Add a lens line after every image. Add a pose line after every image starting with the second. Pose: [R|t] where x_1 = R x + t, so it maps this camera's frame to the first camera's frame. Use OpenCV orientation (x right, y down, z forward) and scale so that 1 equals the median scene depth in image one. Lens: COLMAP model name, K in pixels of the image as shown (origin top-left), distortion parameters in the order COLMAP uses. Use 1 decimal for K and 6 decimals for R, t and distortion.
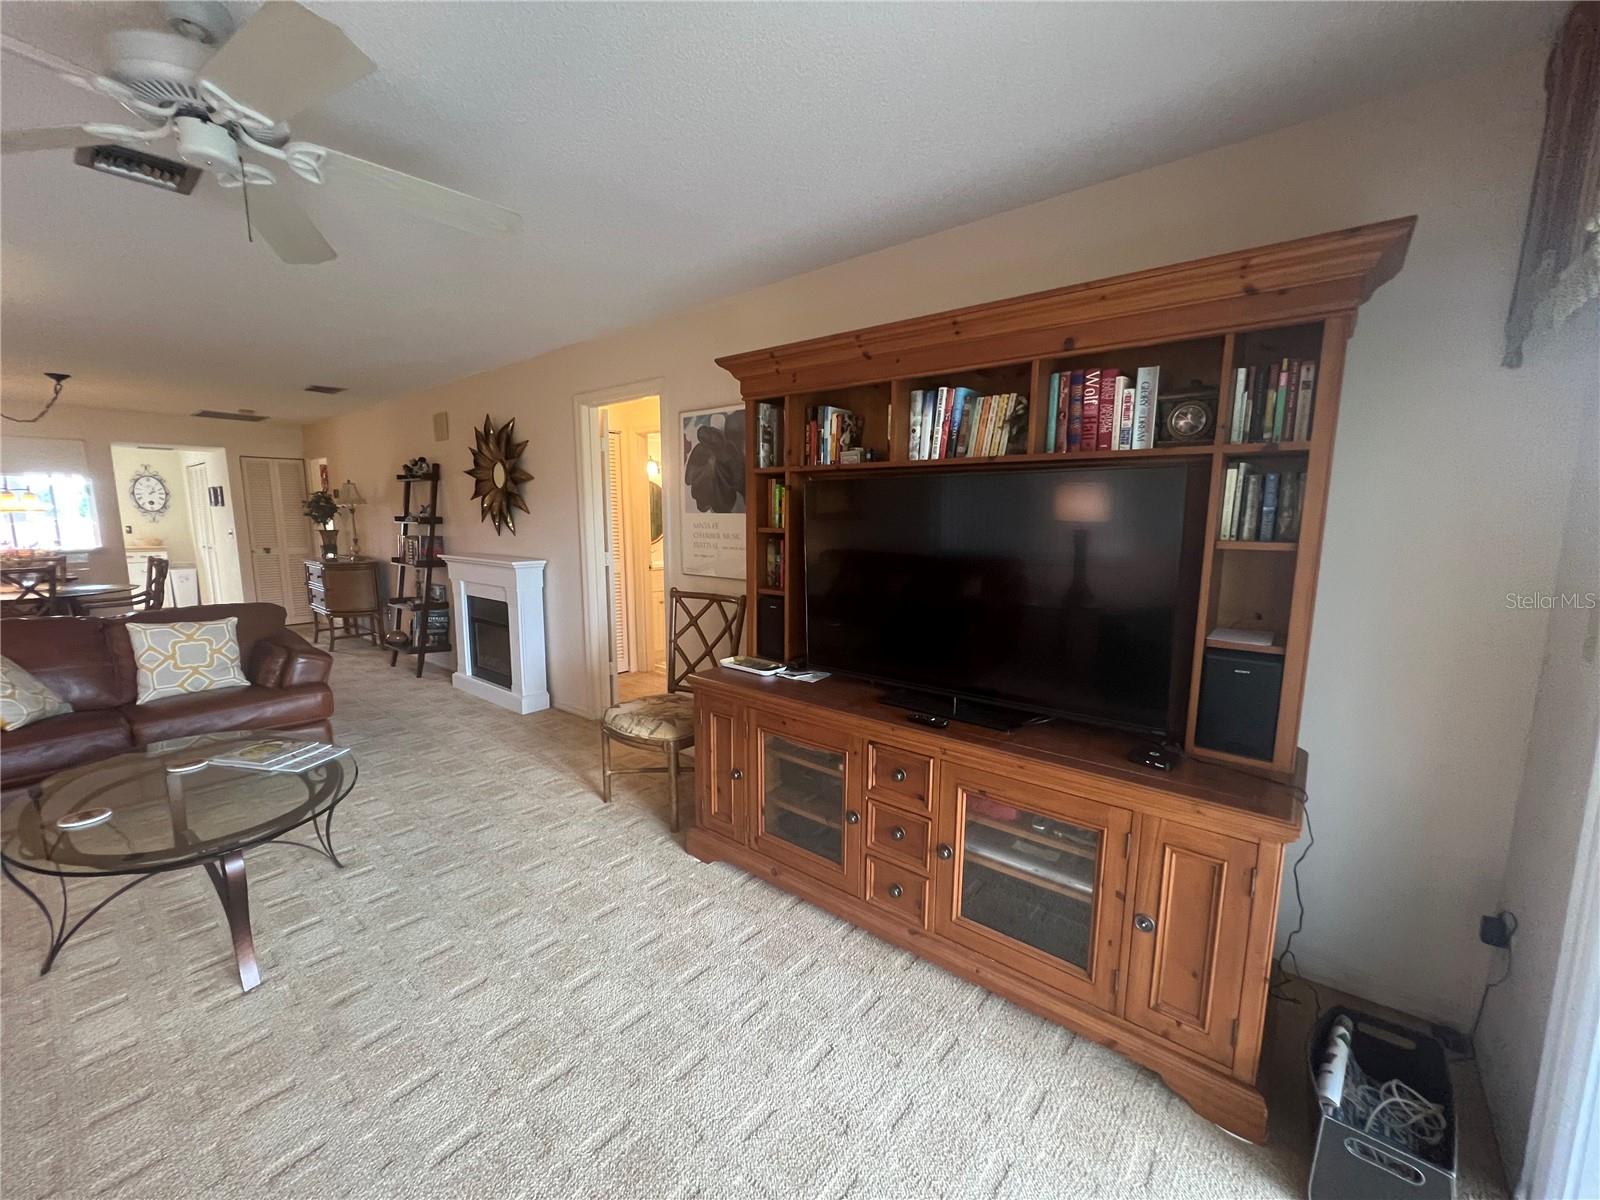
lens RADIAL K [[638.4, 0, 799.7], [0, 638.4, 605.2], [0, 0, 1]] dist [-0.001910, 0.000306]
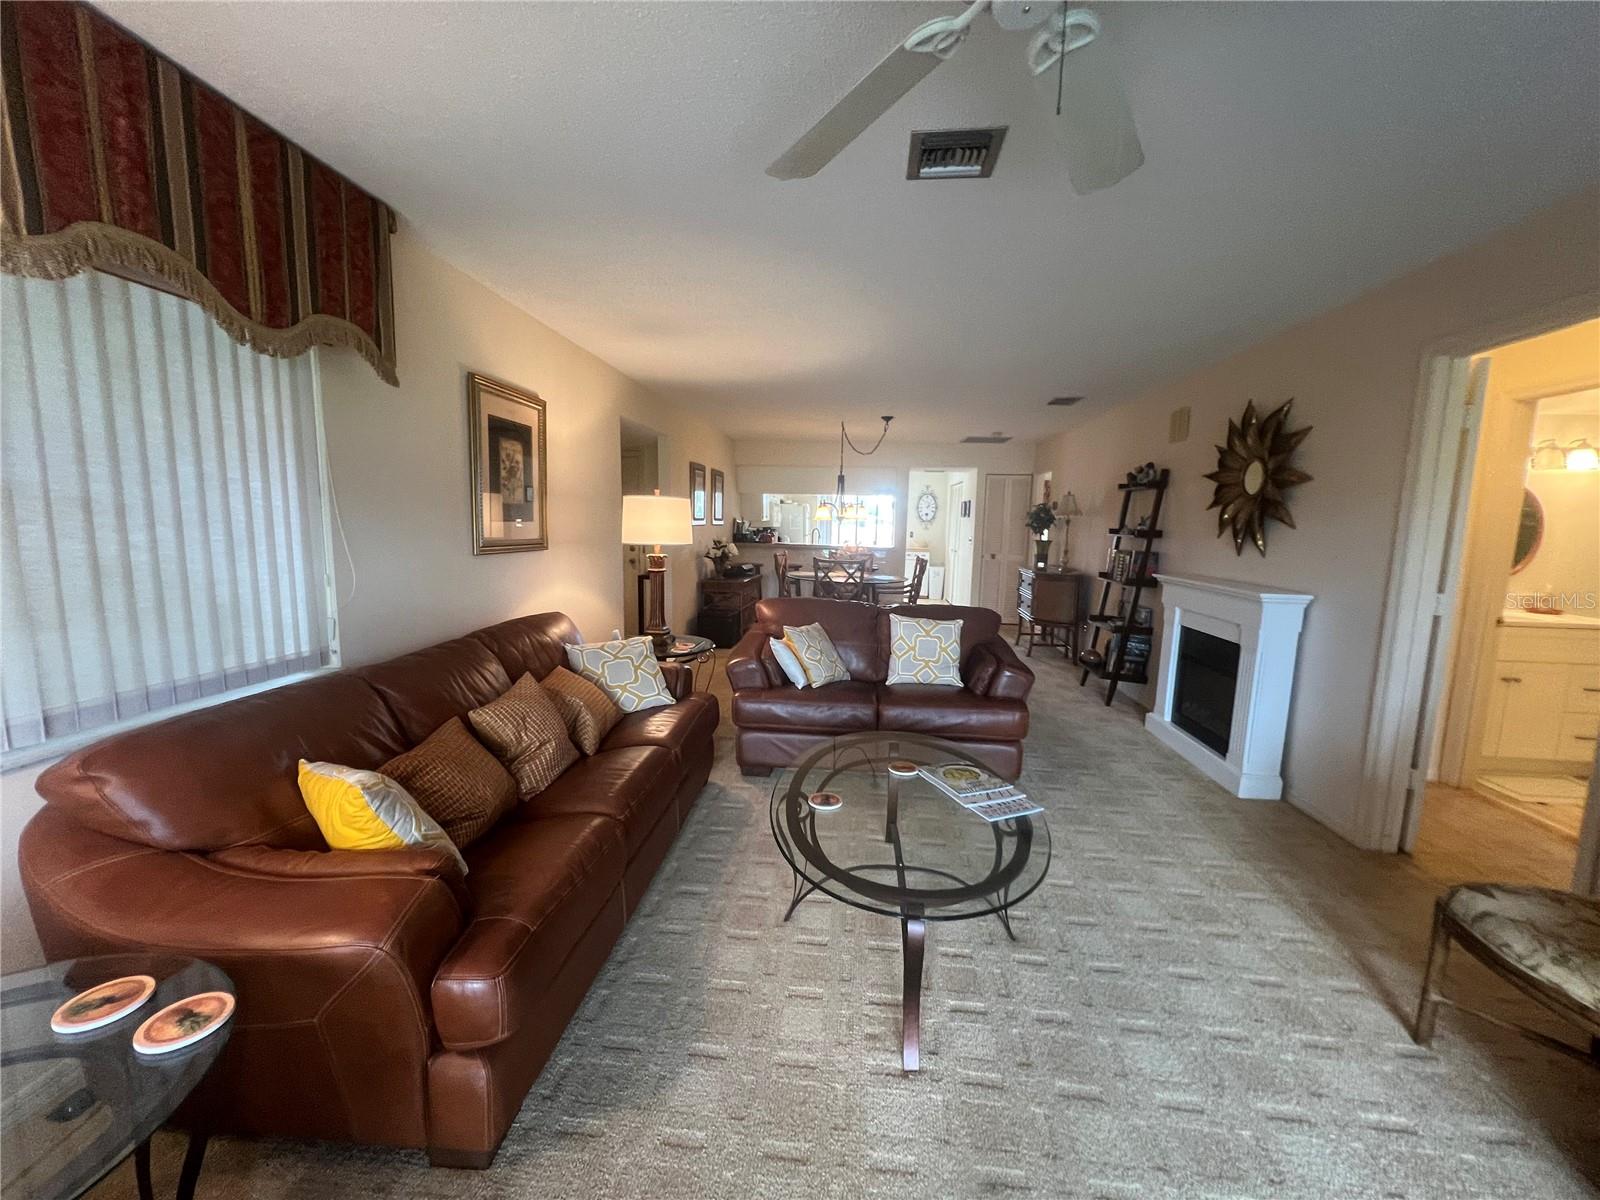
lens RADIAL K [[638.4, 0, 798.2], [0, 638.4, 598.6], [0, 0, 1]] dist [-0.001910, 0.000306]
pose [[0.549778, 0.111373, -0.827853, -0.135262], [-0.137552, 0.989613, 0.041787, -0.019195], [0.823908, 0.090899, 0.559387, 0.150565]]
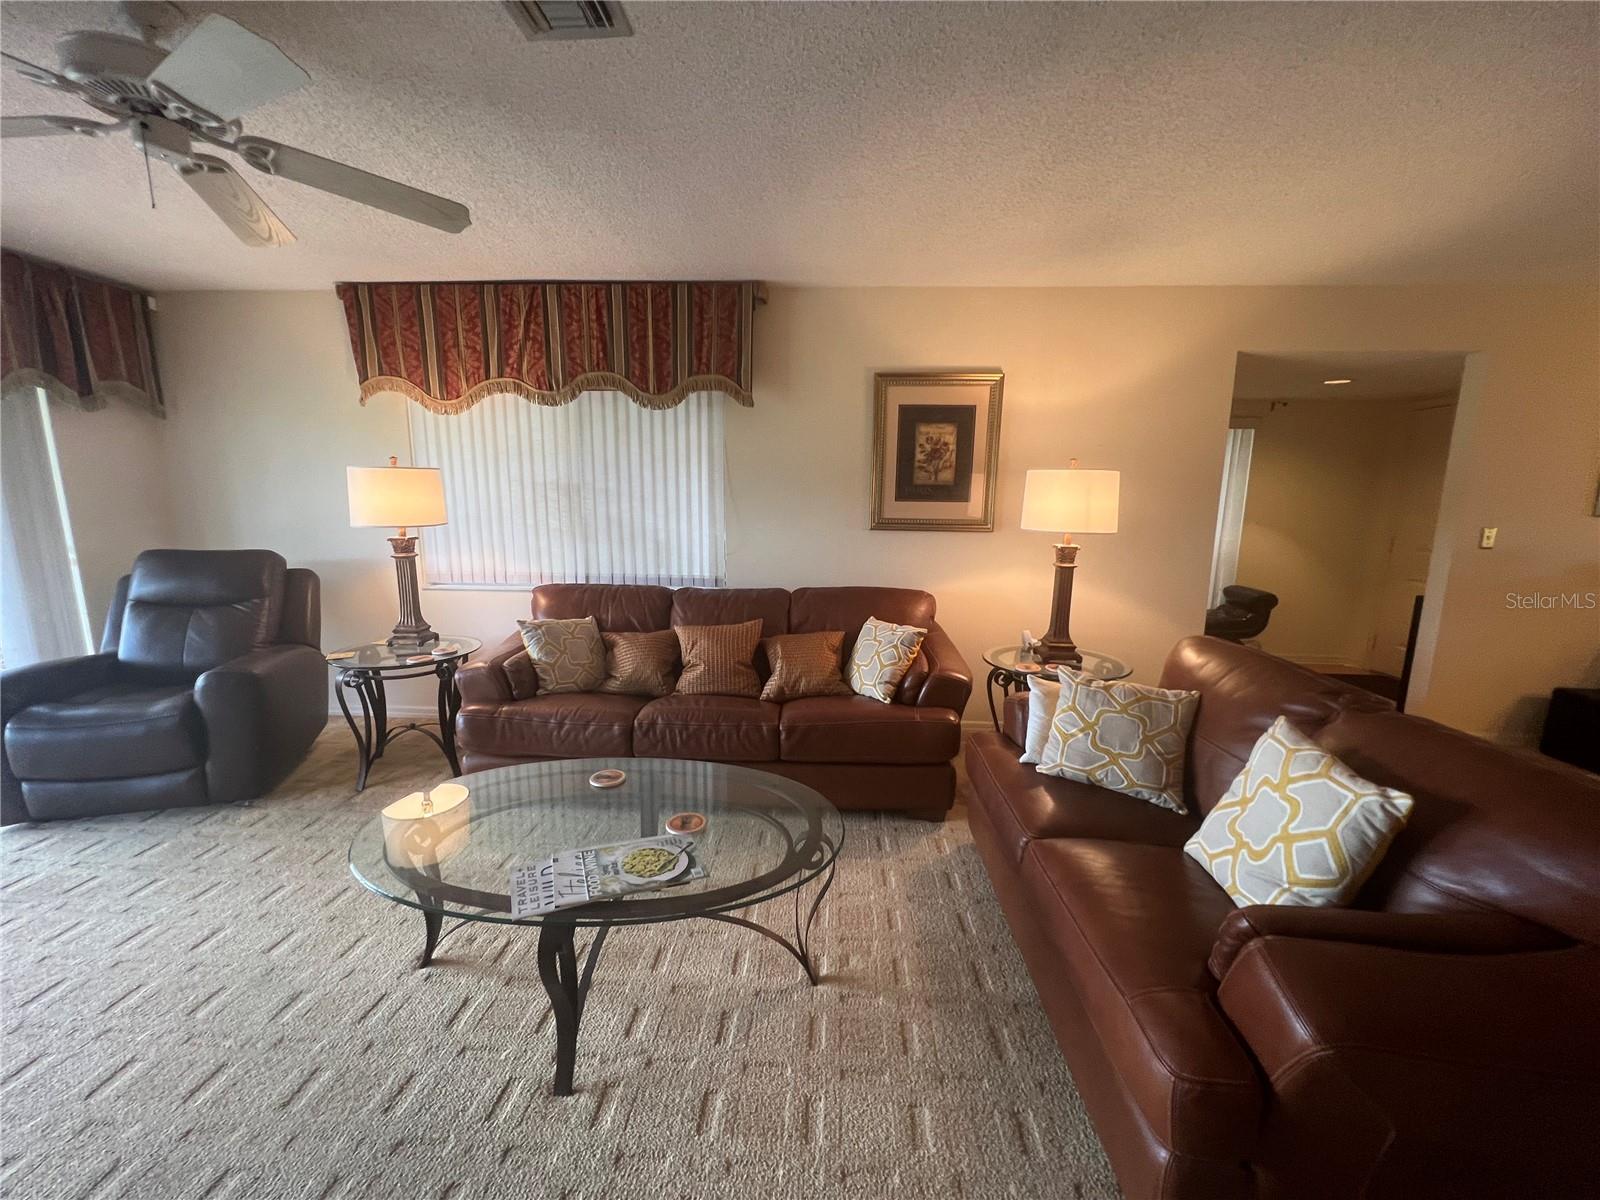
lens RADIAL K [[638.4, 0, 803.7], [0, 638.4, 606.5], [0, 0, 1]] dist [-0.001910, 0.000306]
pose [[-0.805701, 0.094938, -0.584665, -0.360084], [-0.093327, 0.954395, 0.283584, -0.123147], [0.584924, 0.283049, -0.760097, 0.872519]]
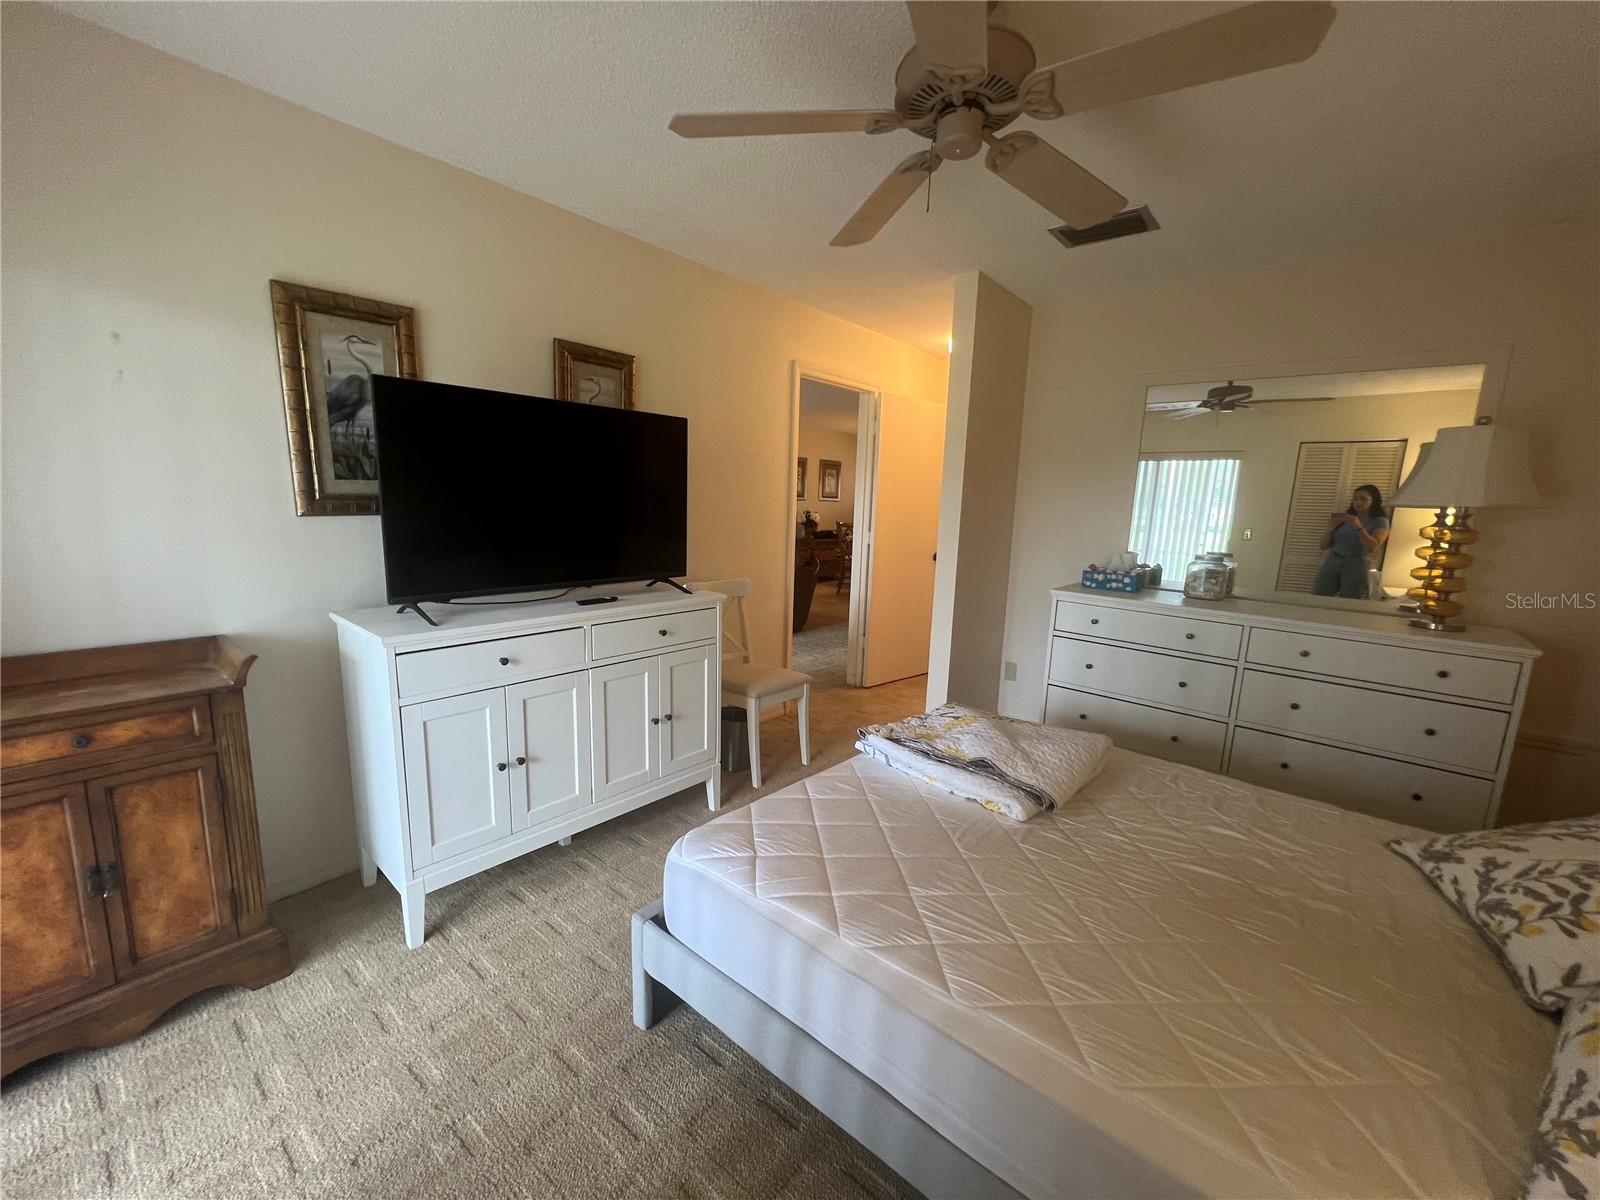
lens RADIAL K [[638.4, 0, 800.2], [0, 638.4, 609.8], [0, 0, 1]] dist [-0.001910, 0.000306]
pose [[0.000070, 0.169333, -0.985559, 0.756708], [-0.170096, 0.971199, 0.166853, -0.113716], [0.985427, 0.167628, 0.028871, 0.882430]]
